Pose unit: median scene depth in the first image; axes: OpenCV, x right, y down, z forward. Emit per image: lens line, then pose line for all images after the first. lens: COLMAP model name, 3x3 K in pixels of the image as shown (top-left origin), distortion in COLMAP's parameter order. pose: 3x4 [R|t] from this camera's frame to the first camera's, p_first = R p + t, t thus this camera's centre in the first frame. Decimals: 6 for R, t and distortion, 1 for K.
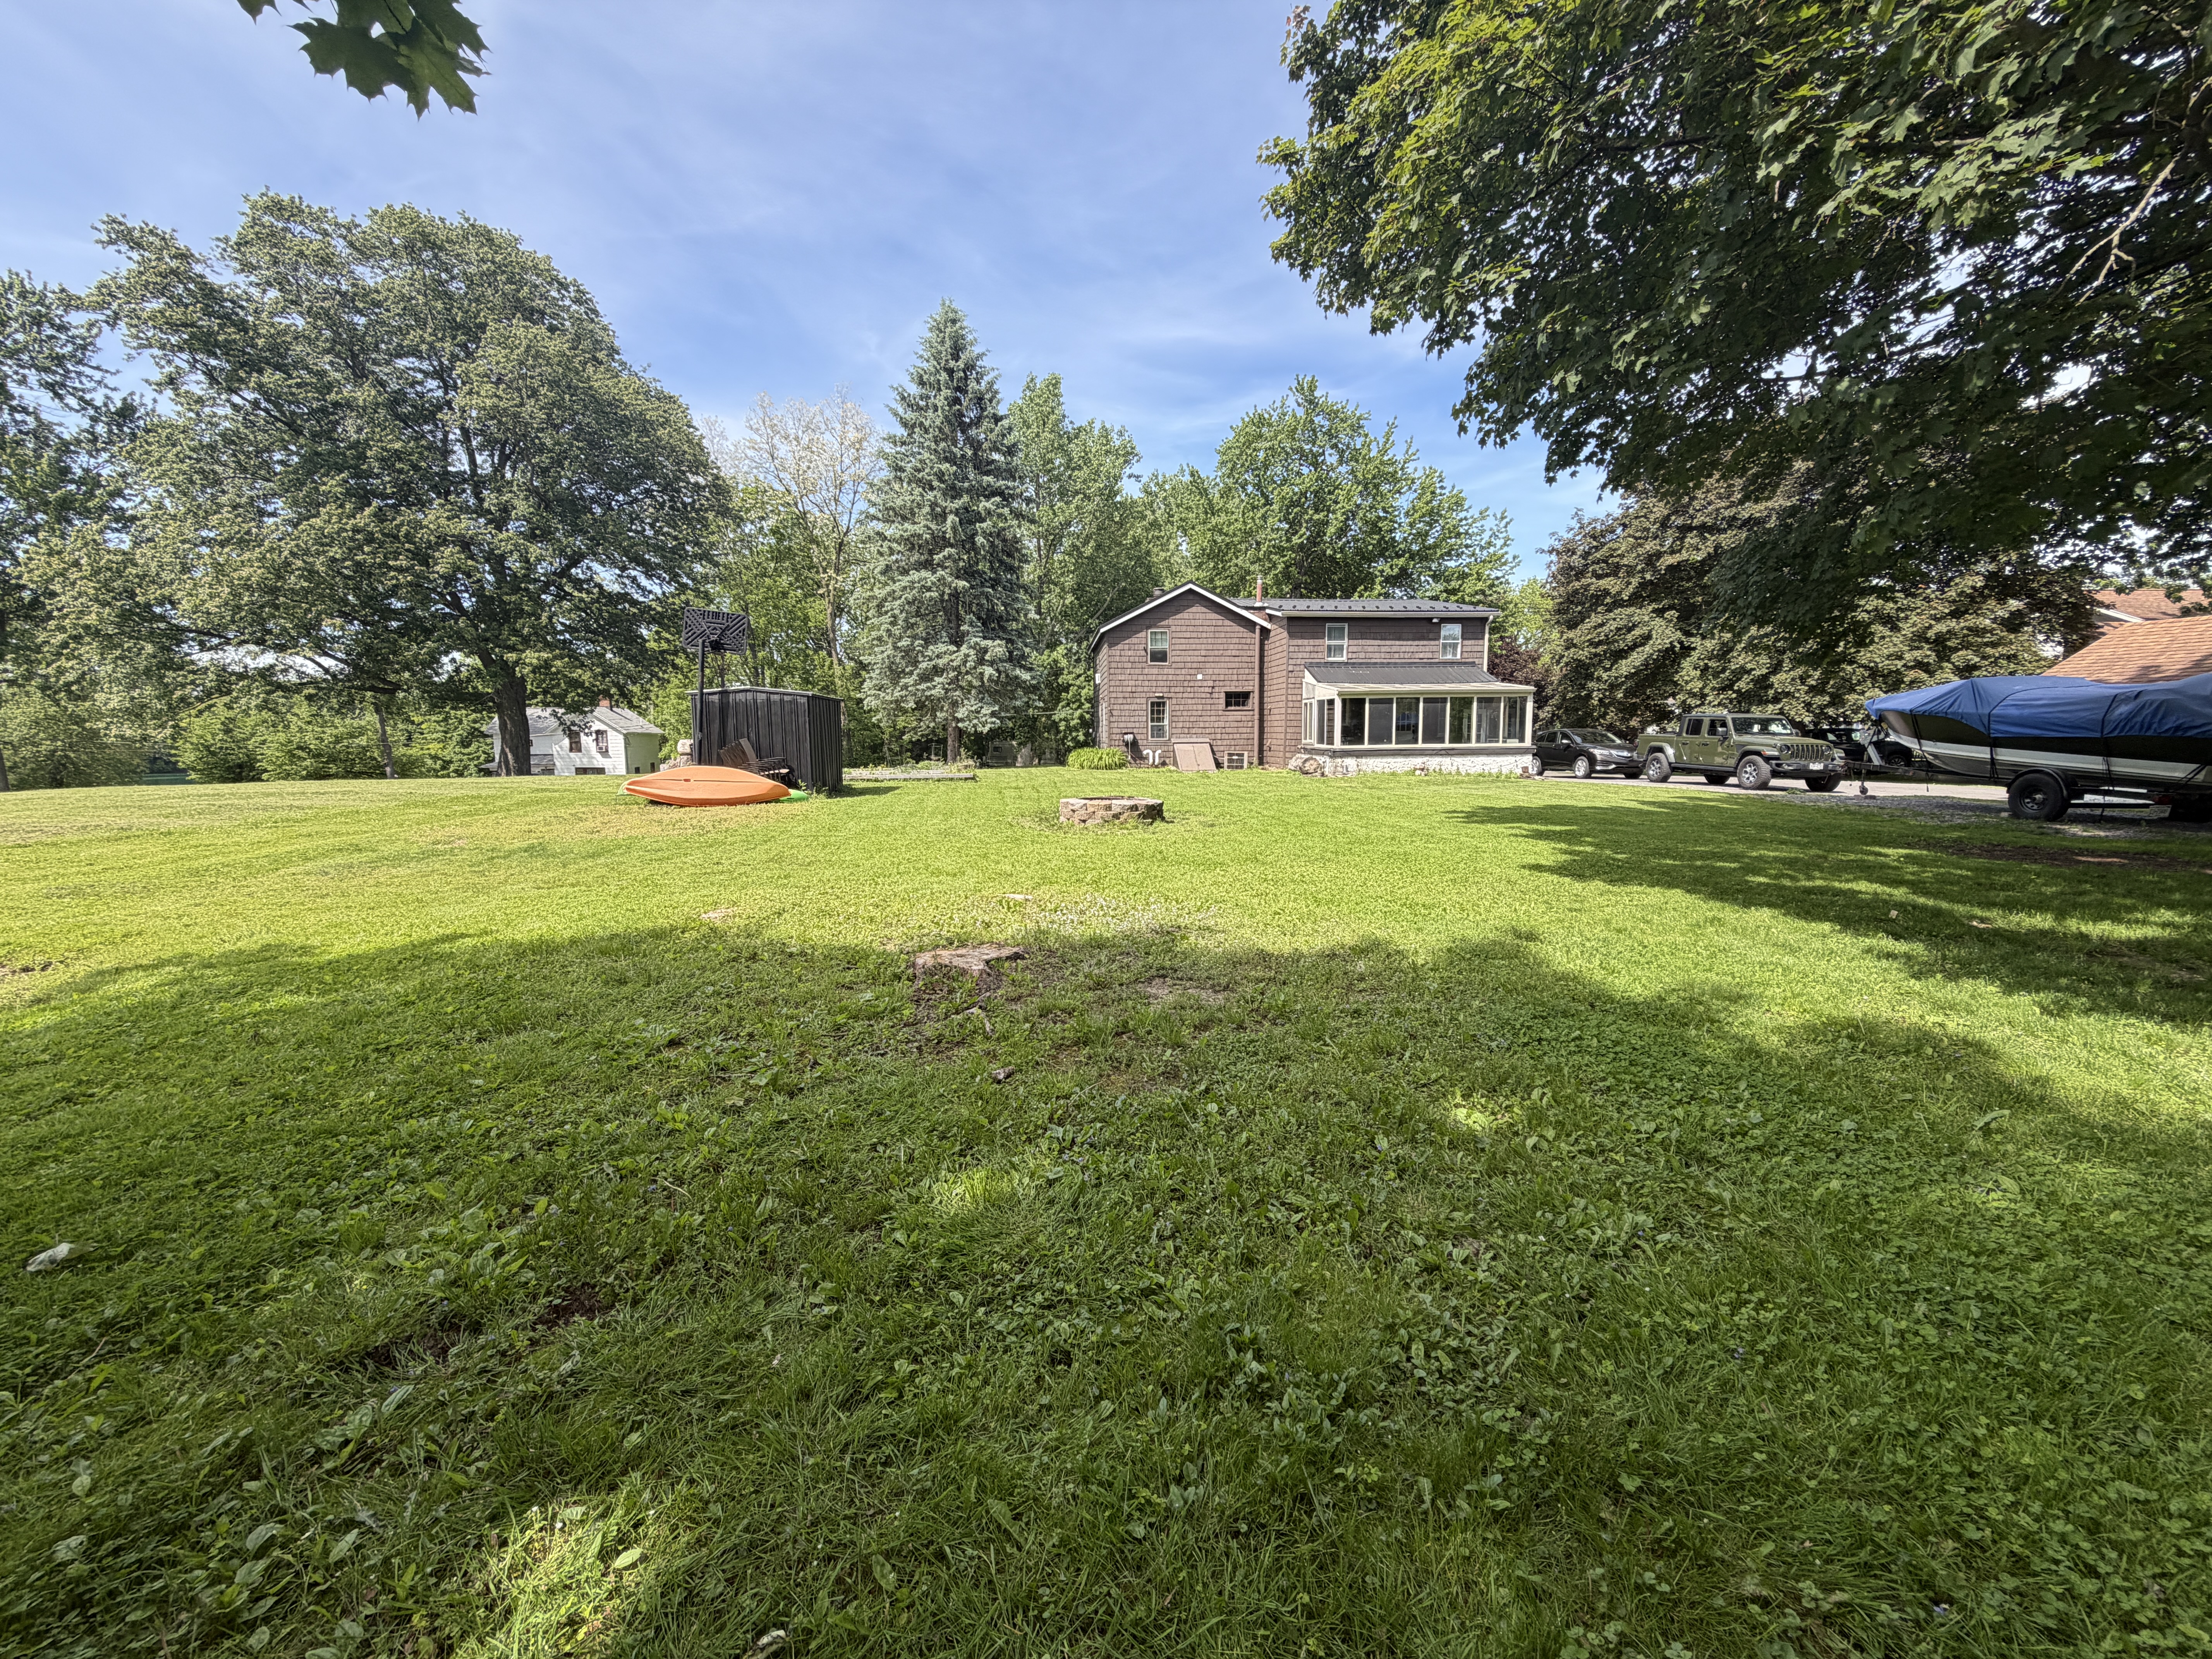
lens RADIAL K [[879.4, 0, 1098.4], [0, 879.4, 829.2], [0, 0, 1]] dist [-0.000082, 0.000335]
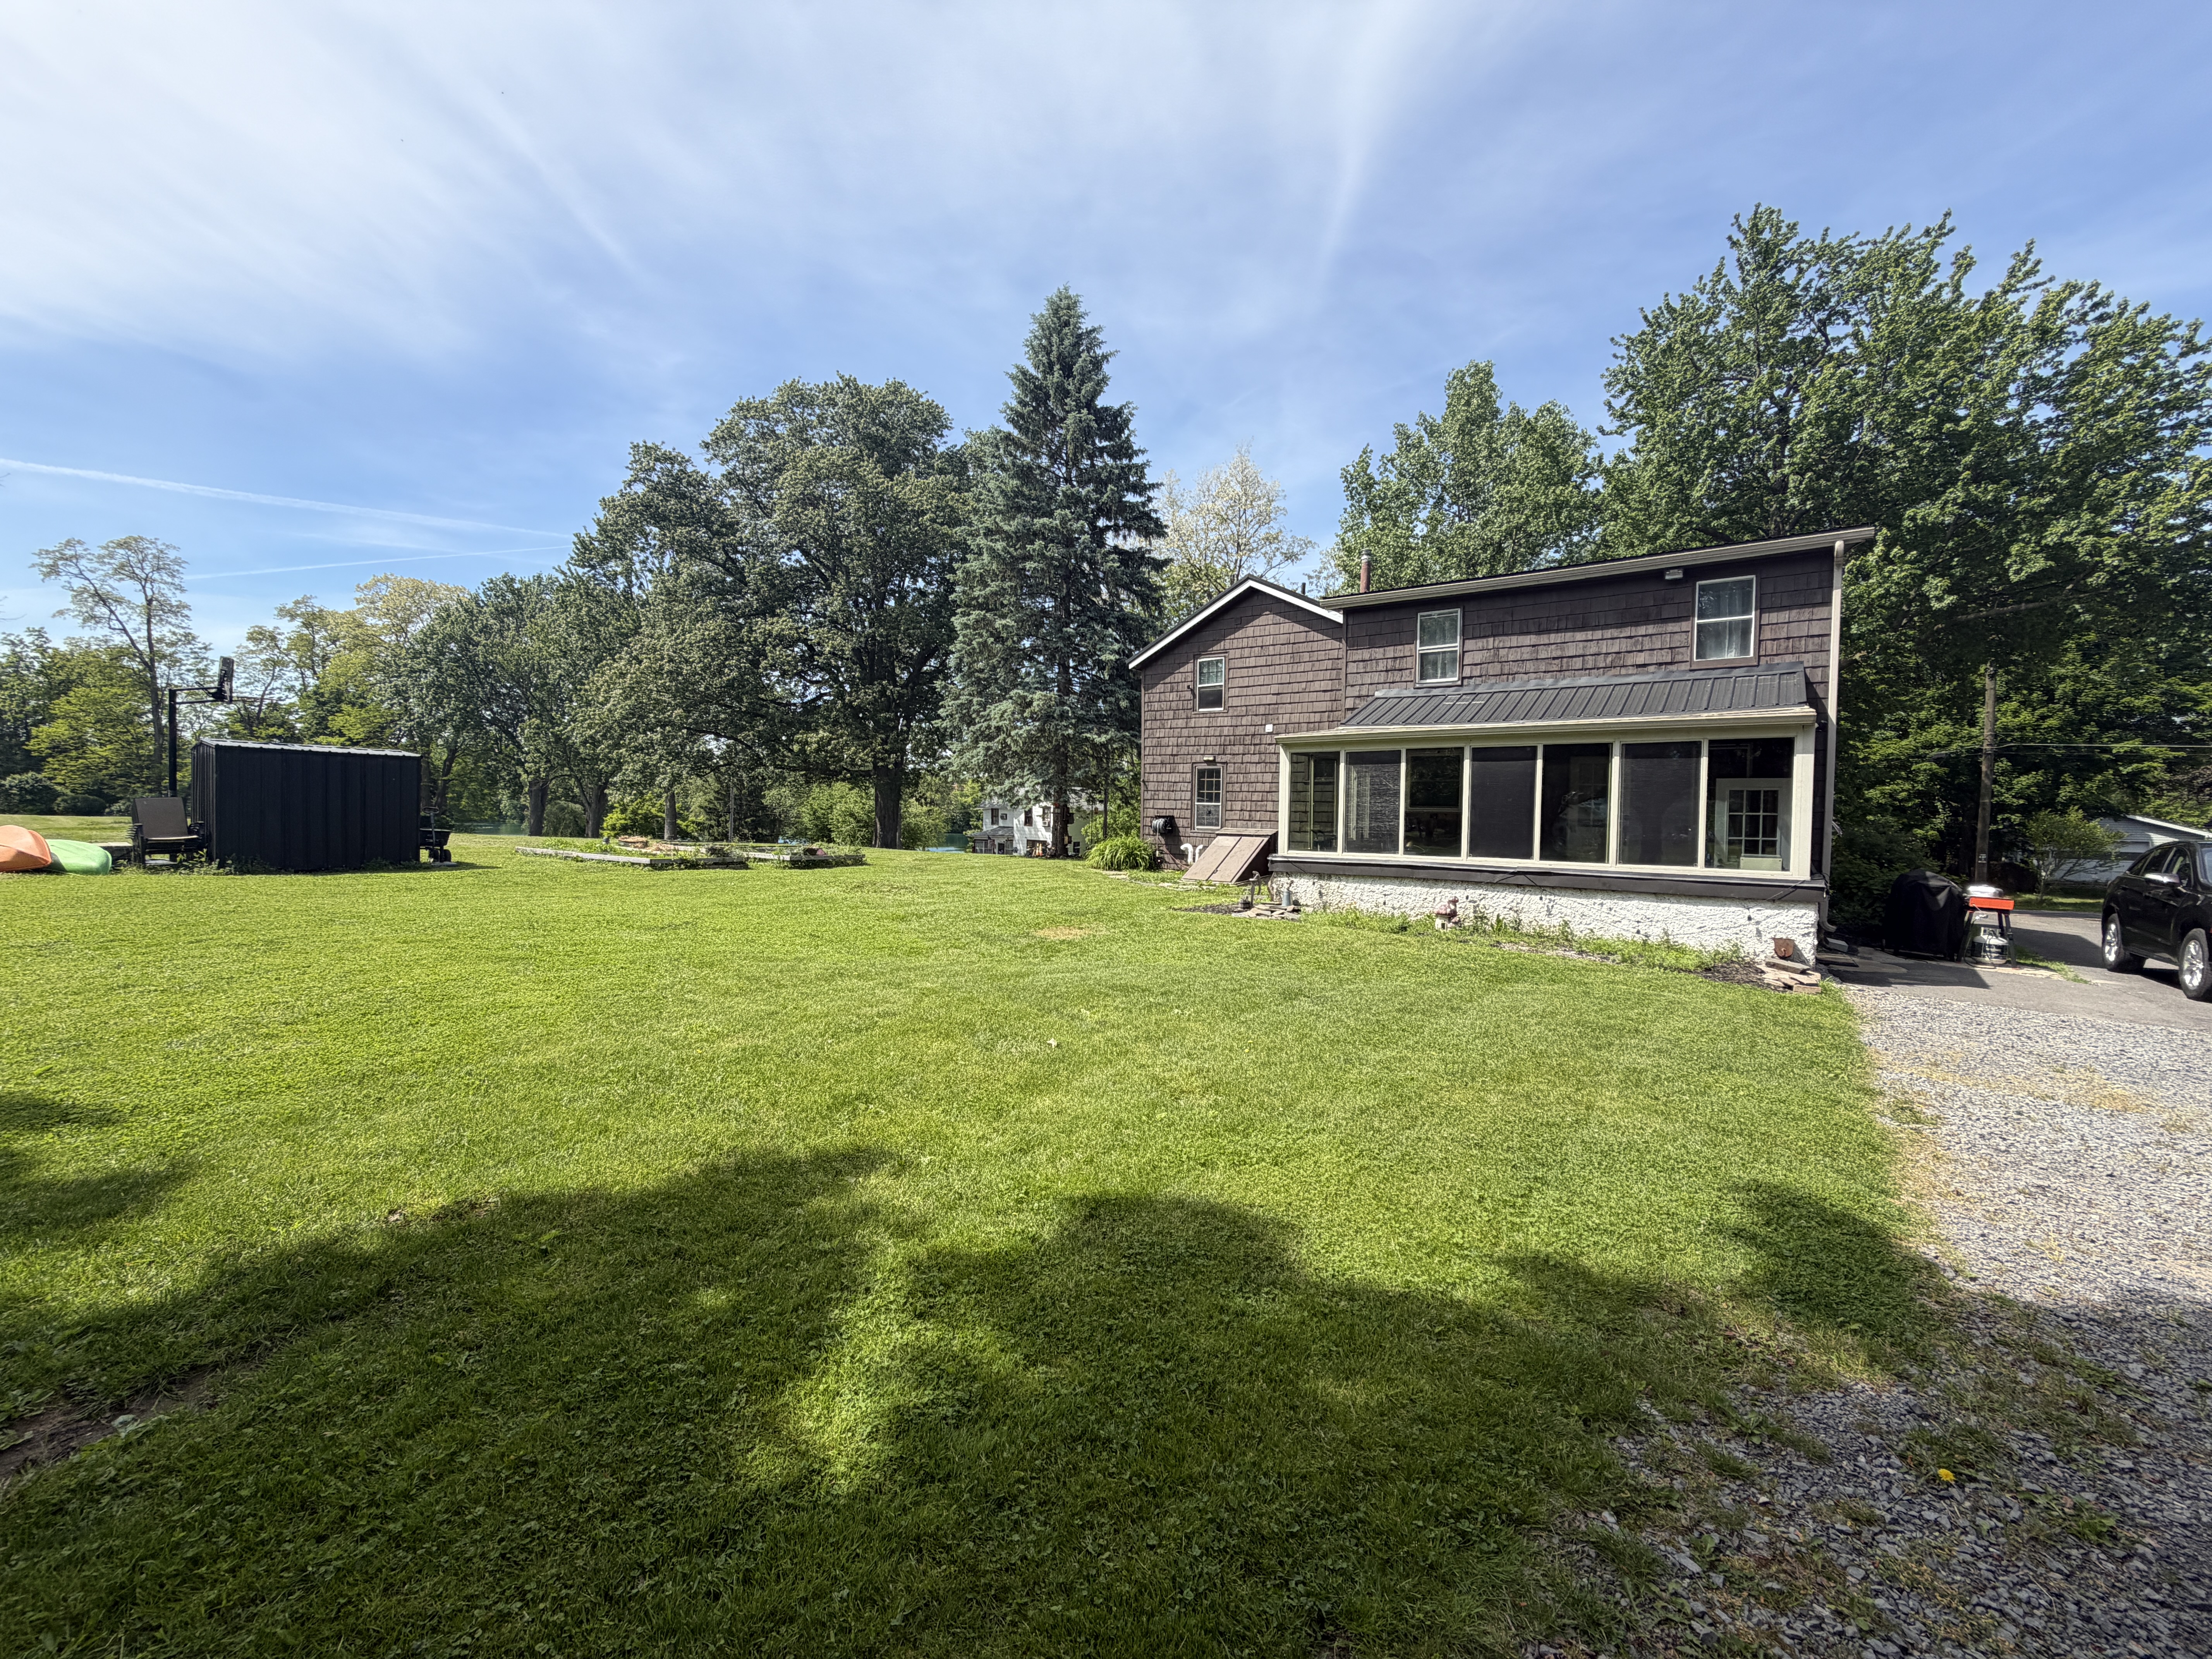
lens RADIAL K [[879.4, 0, 1103.2], [0, 879.4, 827.2], [0, 0, 1]] dist [-0.000082, 0.000335]
pose [[0.757630, 0.034320, -0.651781, 0.438080], [-0.097675, 0.993333, -0.061233, -0.058229], [0.645334, 0.110055, 0.755931, 0.485597]]
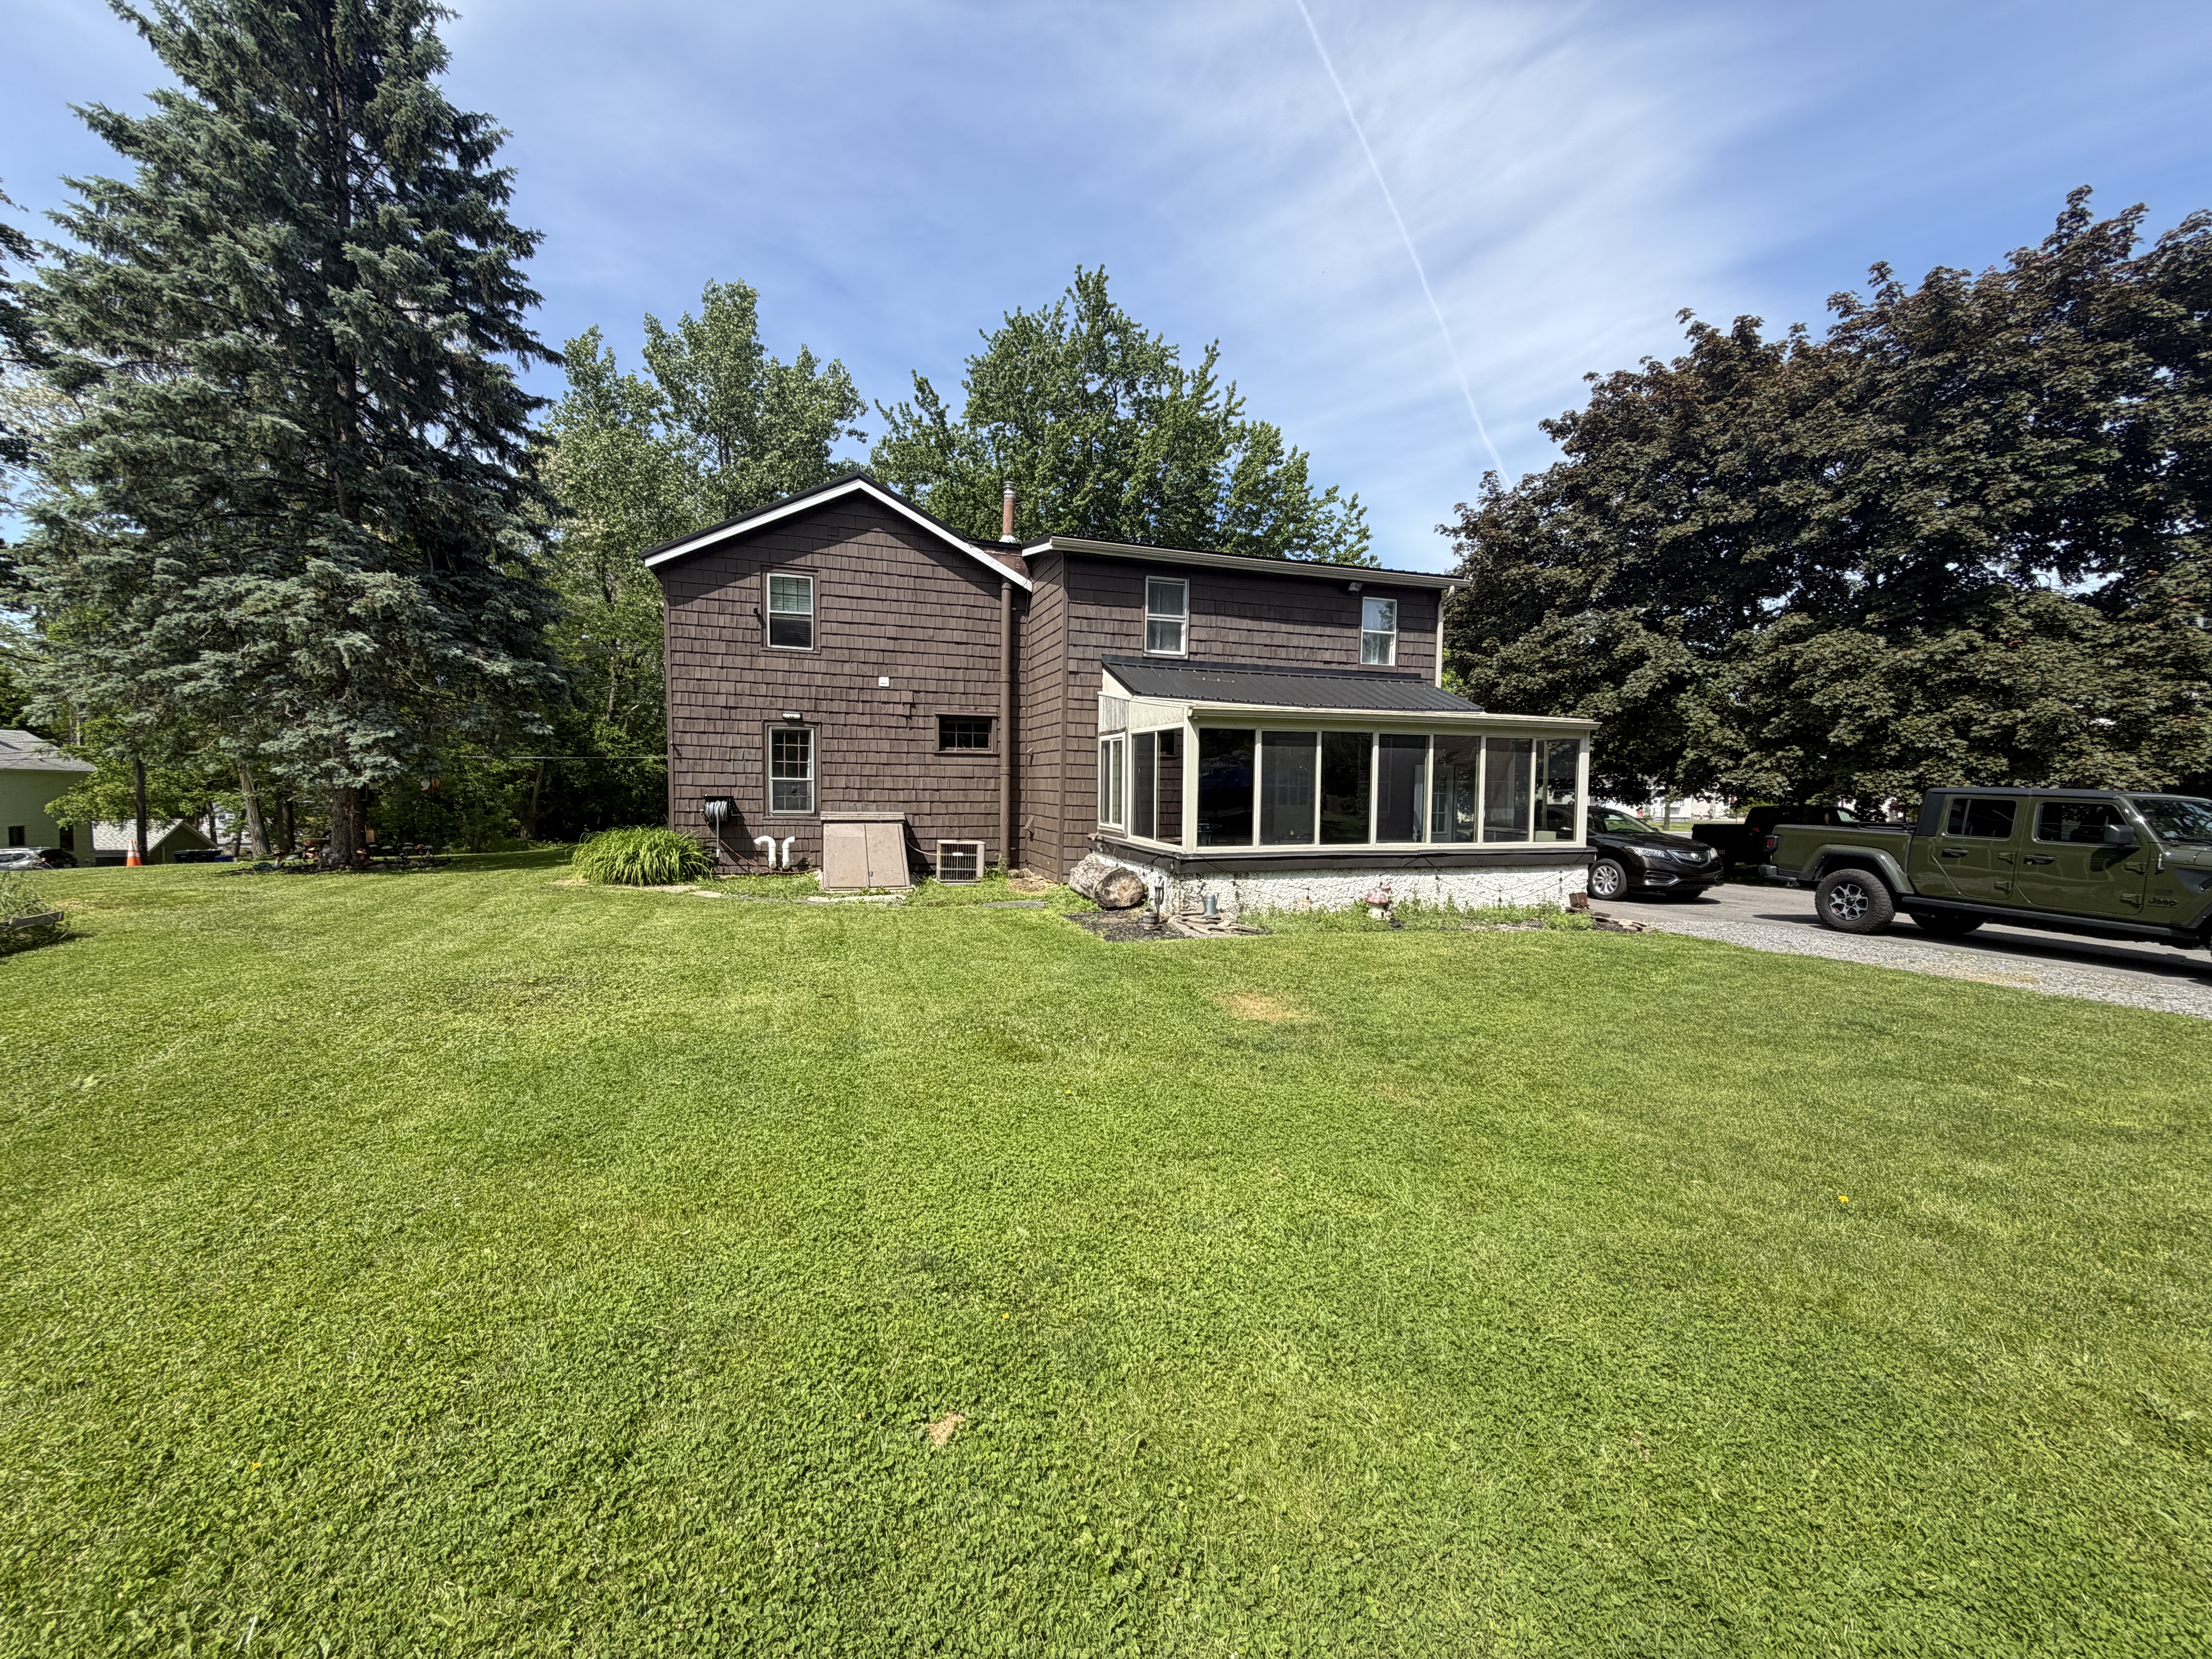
lens RADIAL K [[879.4, 0, 1094.9], [0, 879.4, 827.0], [0, 0, 1]] dist [-0.000082, 0.000335]
pose [[0.969885, 0.009192, 0.243391, 0.113737], [0.005545, 0.998195, -0.059795, -0.068607], [-0.243501, 0.059344, 0.968083, 0.534387]]
